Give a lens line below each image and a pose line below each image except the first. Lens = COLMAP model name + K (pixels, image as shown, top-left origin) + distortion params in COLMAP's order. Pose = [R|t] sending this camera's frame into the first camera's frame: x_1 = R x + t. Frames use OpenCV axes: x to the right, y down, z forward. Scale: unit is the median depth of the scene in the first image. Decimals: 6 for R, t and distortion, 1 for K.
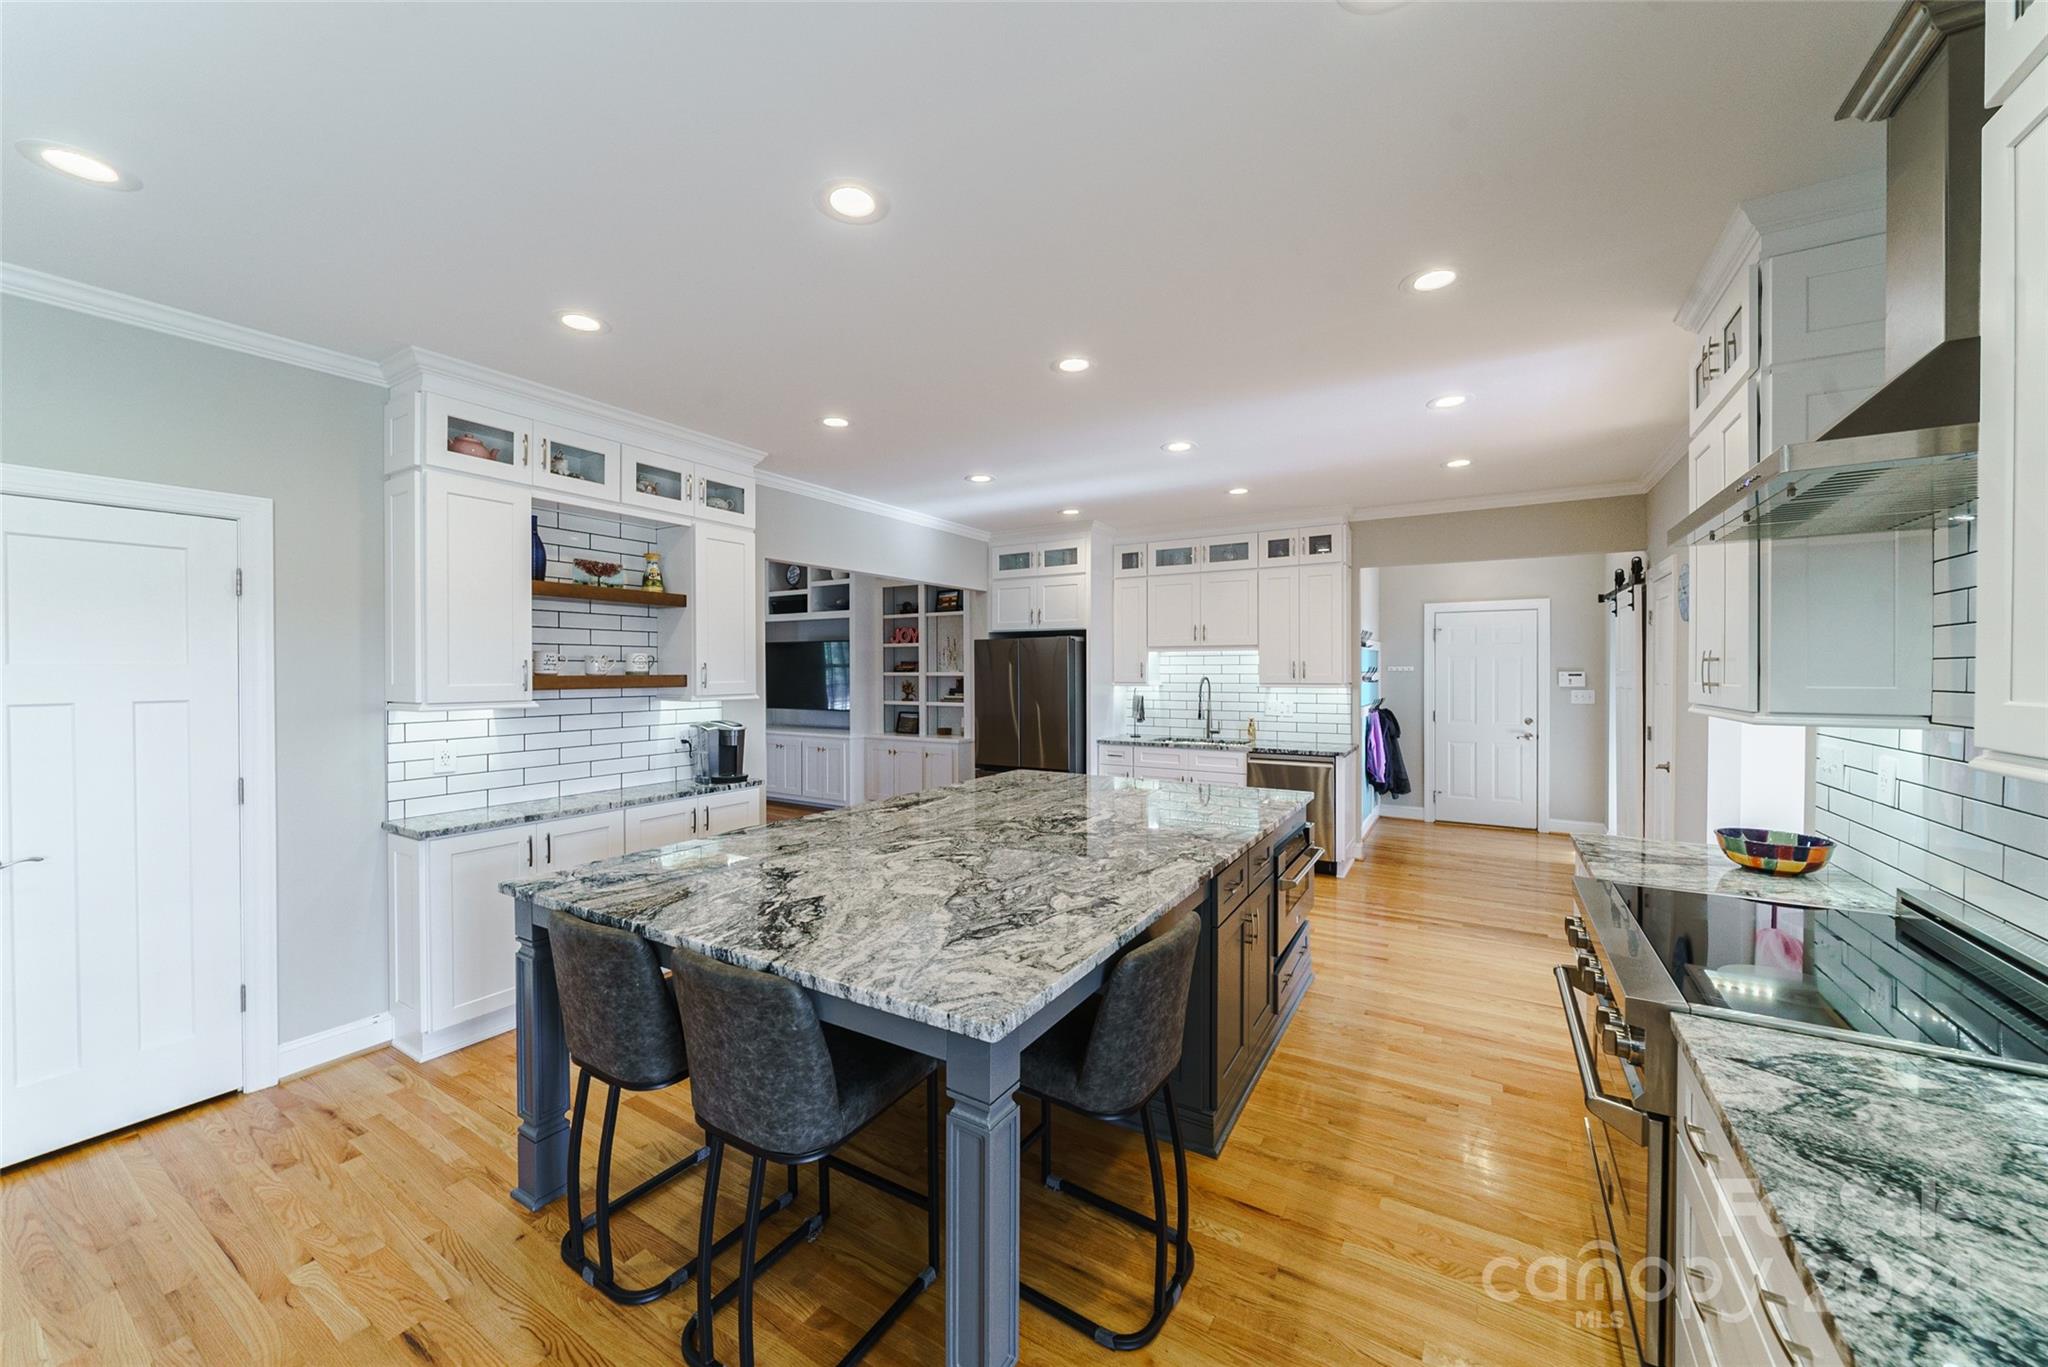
lens RADIAL K [[747.8, 0, 1013.8], [0, 747.8, 676.5], [0, 0, 1]] dist [-0.004952, 0.000019]
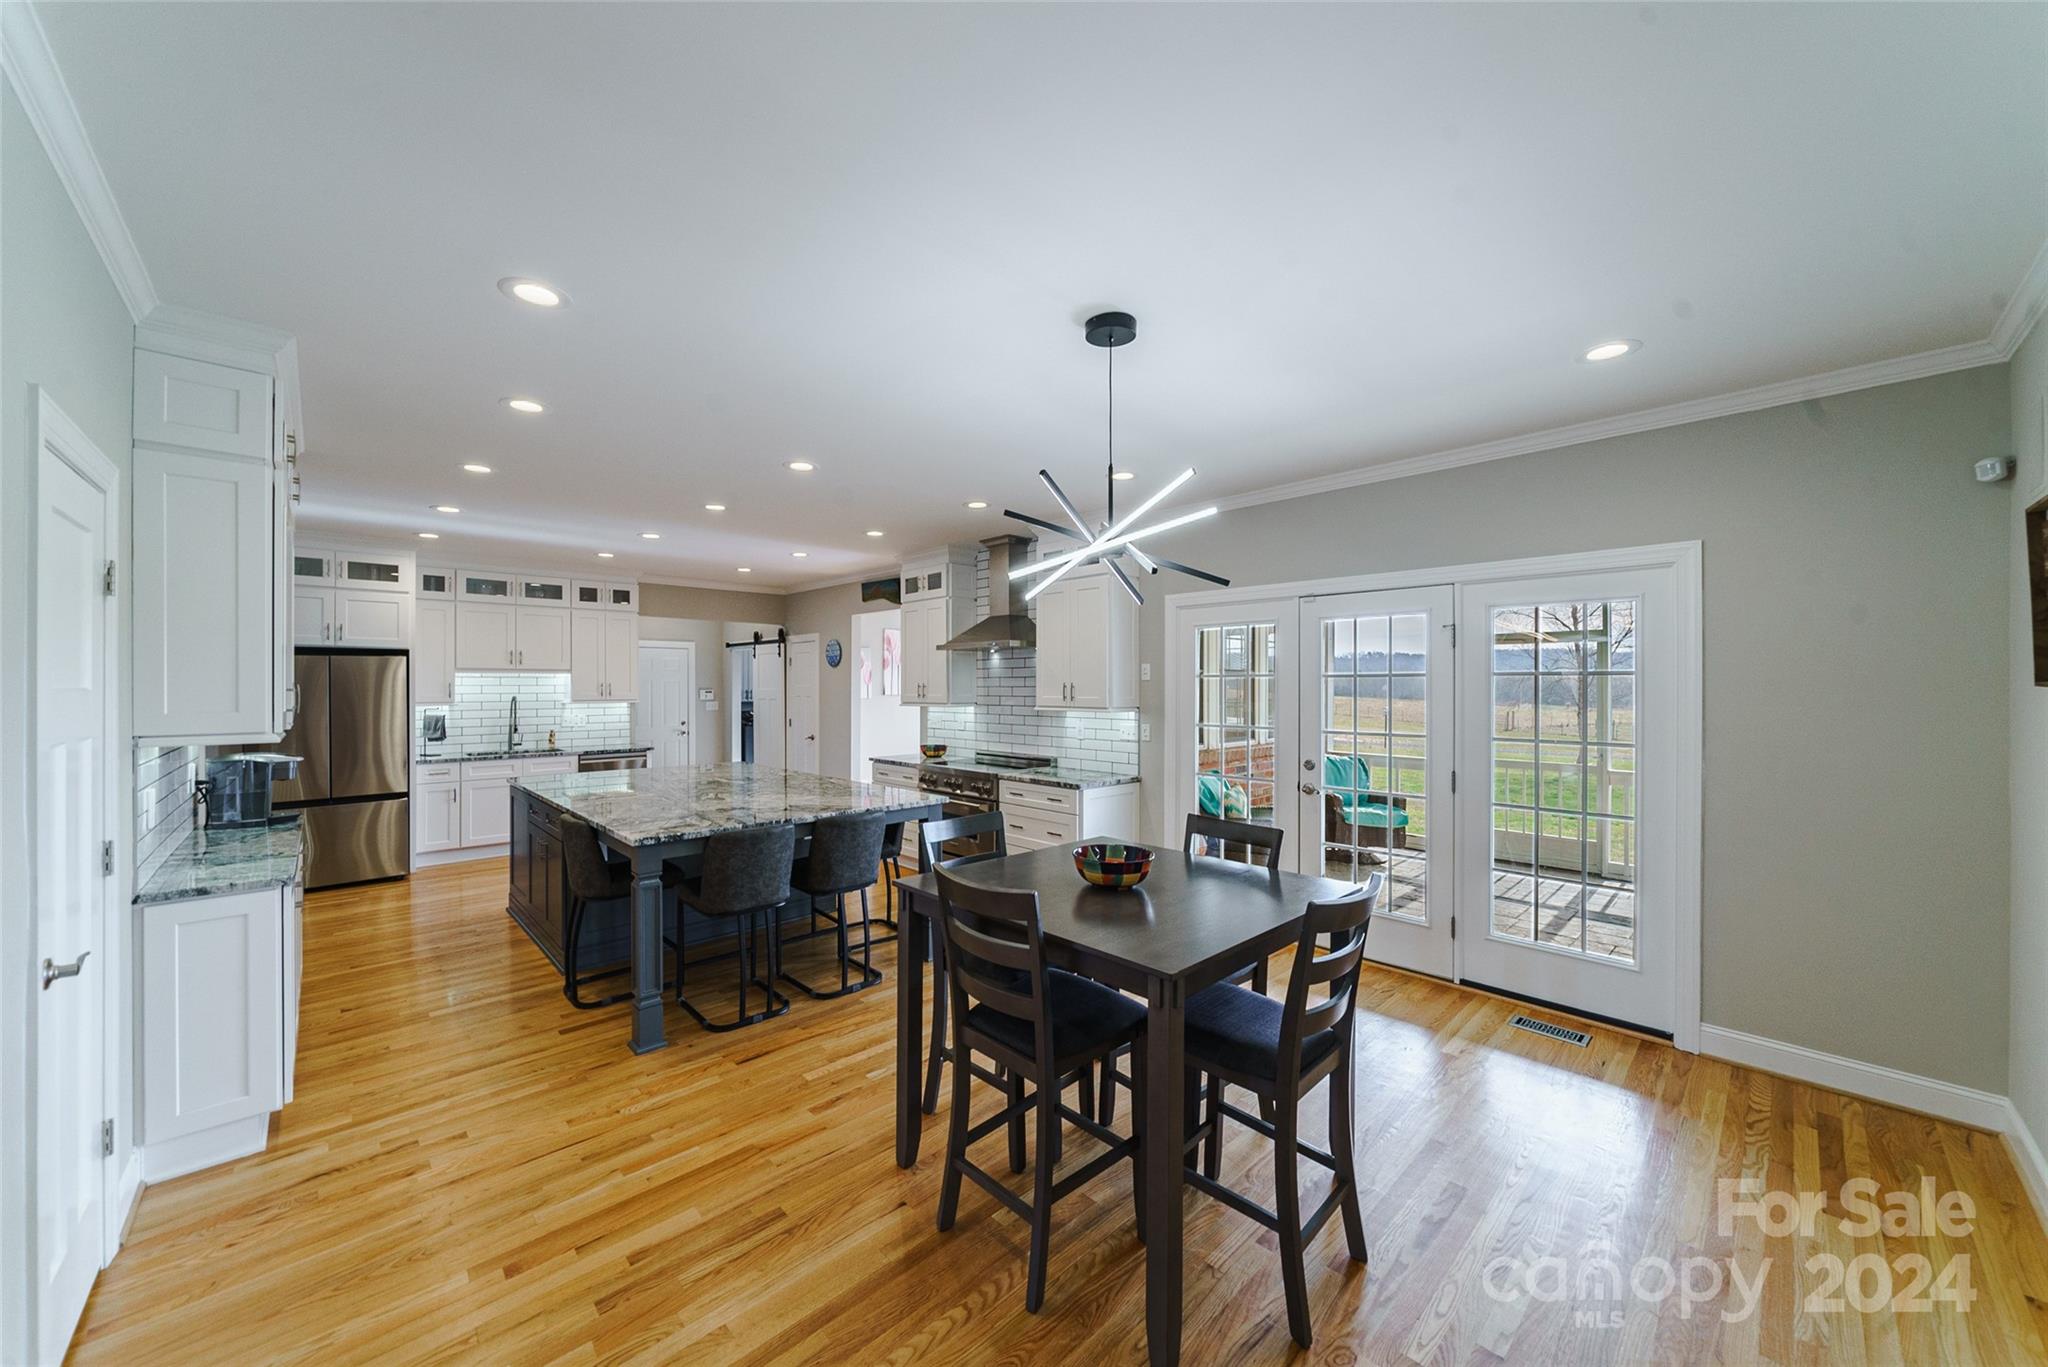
lens RADIAL K [[747.8, 0, 1016.0], [0, 747.8, 683.7], [0, 0, 1]] dist [-0.004952, 0.000019]
pose [[0.297359, 0.006714, 0.954742, -1.062293], [0.008007, 0.999923, -0.009525, -0.001422], [-0.954732, 0.010477, 0.297282, -0.129437]]
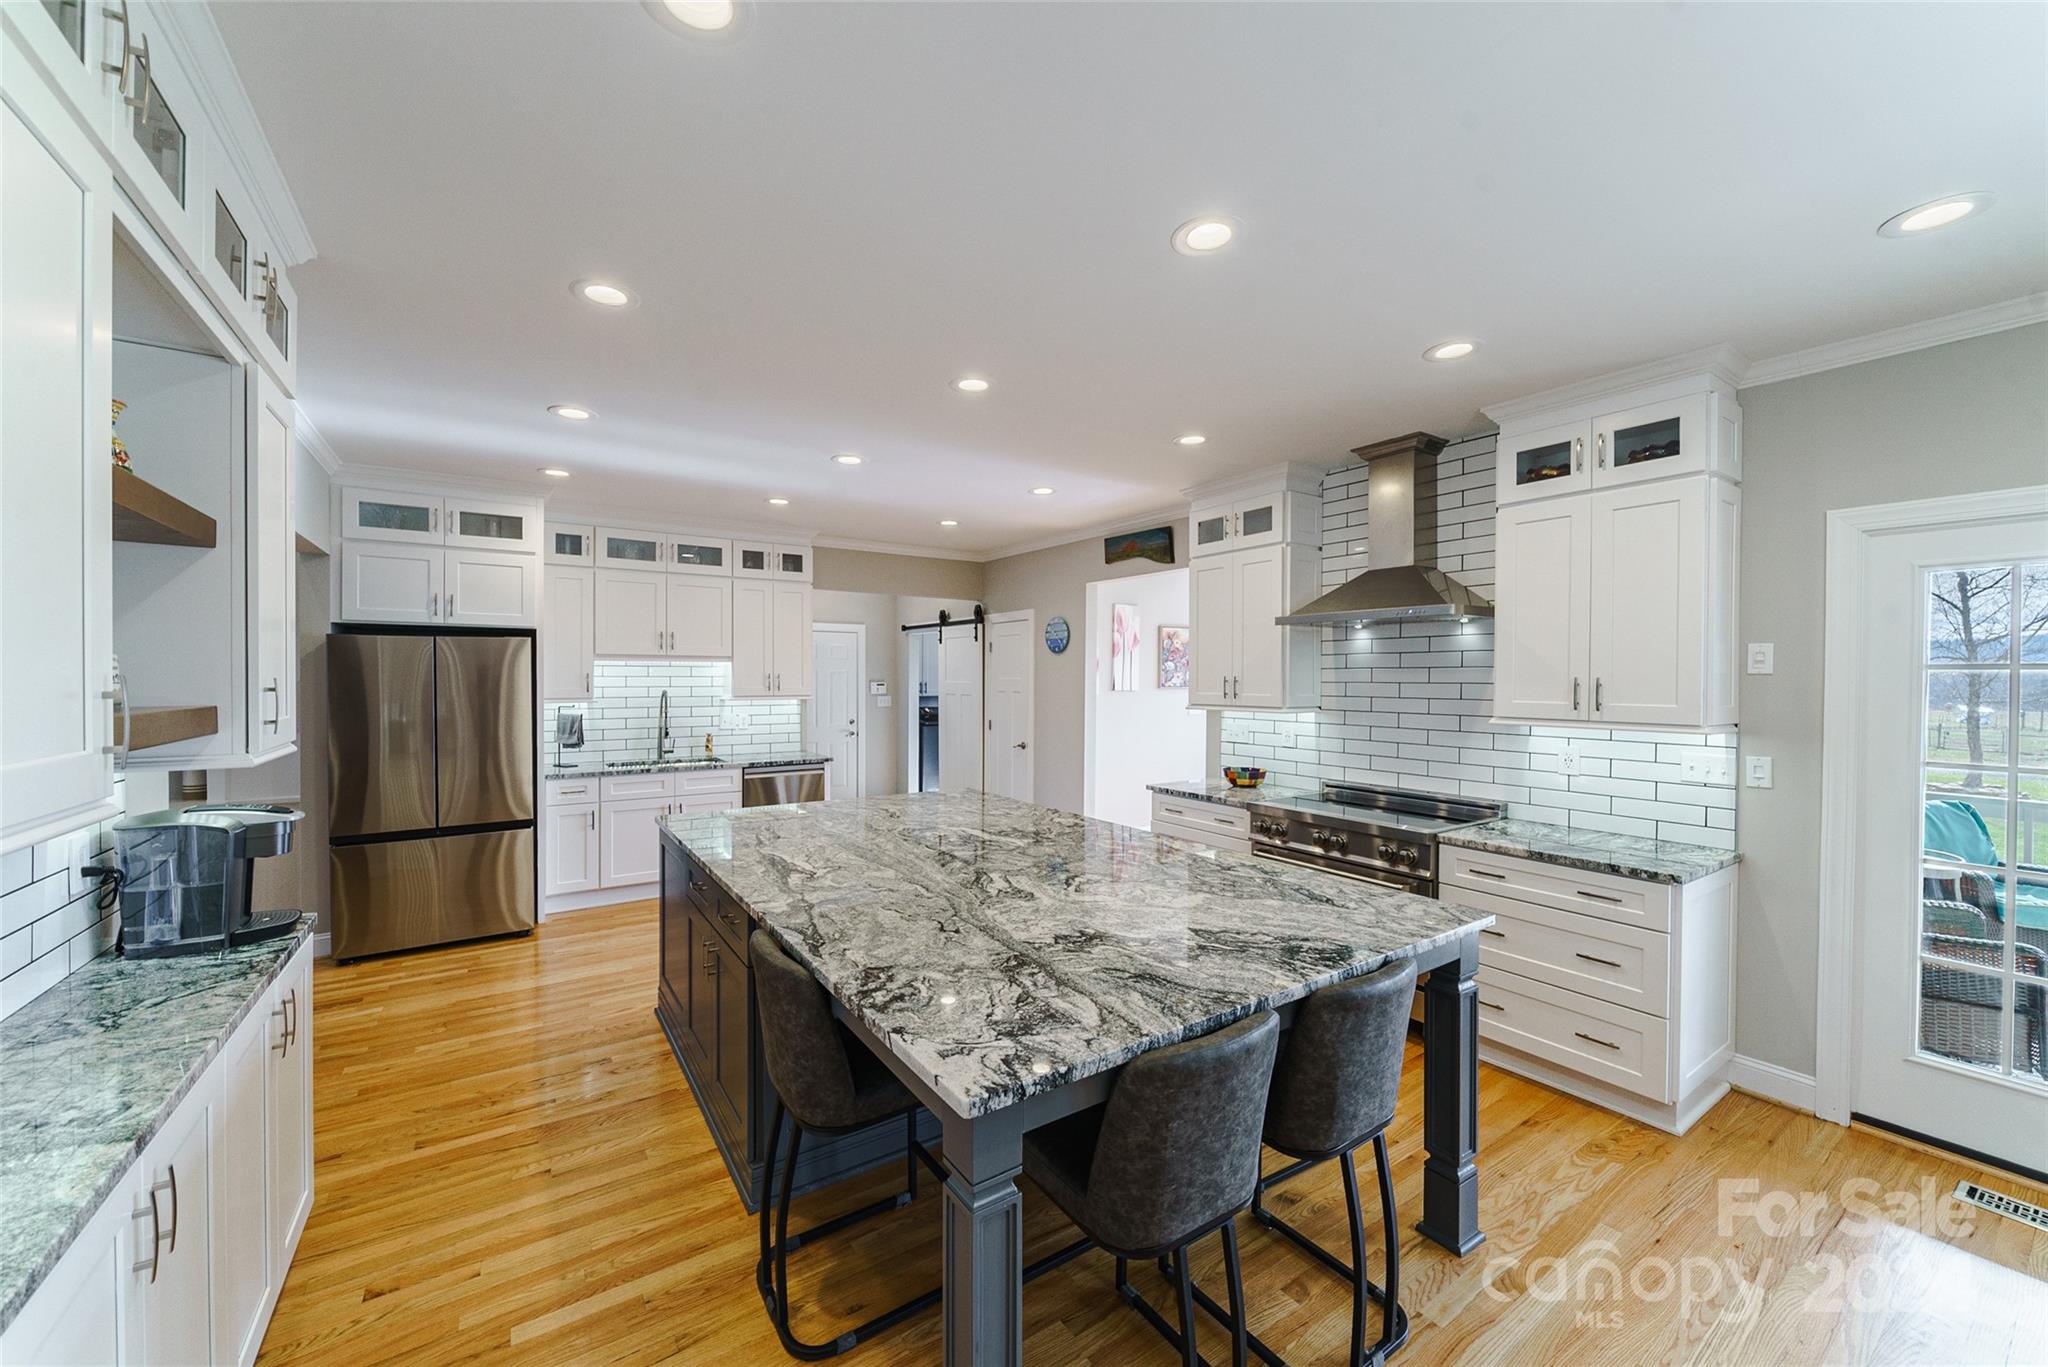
lens RADIAL K [[747.8, 0, 1027.0], [0, 747.8, 681.4], [0, 0, 1]] dist [-0.004952, 0.000019]
pose [[0.427084, -0.000672, 0.904211, -0.636422], [0.002965, 0.999995, -0.000657, -0.013713], [-0.904207, 0.002962, 0.427085, 0.403499]]
